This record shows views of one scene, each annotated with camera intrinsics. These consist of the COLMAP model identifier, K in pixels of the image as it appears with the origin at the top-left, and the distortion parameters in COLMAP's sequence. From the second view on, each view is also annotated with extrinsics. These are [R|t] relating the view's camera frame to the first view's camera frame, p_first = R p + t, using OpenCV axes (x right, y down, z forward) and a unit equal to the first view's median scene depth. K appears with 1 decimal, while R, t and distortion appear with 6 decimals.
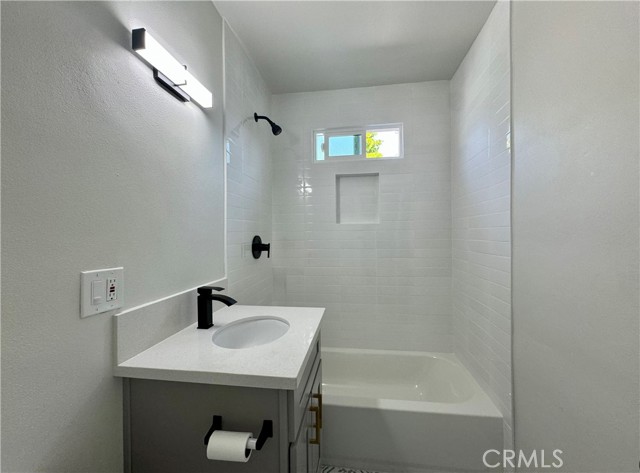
lens RADIAL K [[256.7, 0, 320.3], [0, 256.7, 236.1], [0, 0, 1]] dist [-0.001885, 0.000367]
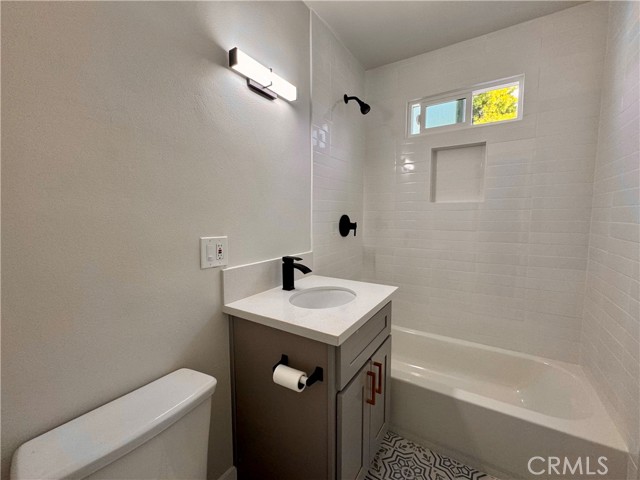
lens RADIAL K [[256.7, 0, 320.8], [0, 256.7, 238.7], [0, 0, 1]] dist [-0.001885, 0.000367]
pose [[0.914600, 0.044095, -0.401948, 0.134096], [-0.008976, 0.996005, 0.088841, 0.003842], [0.404260, -0.077646, 0.911343, -0.026807]]
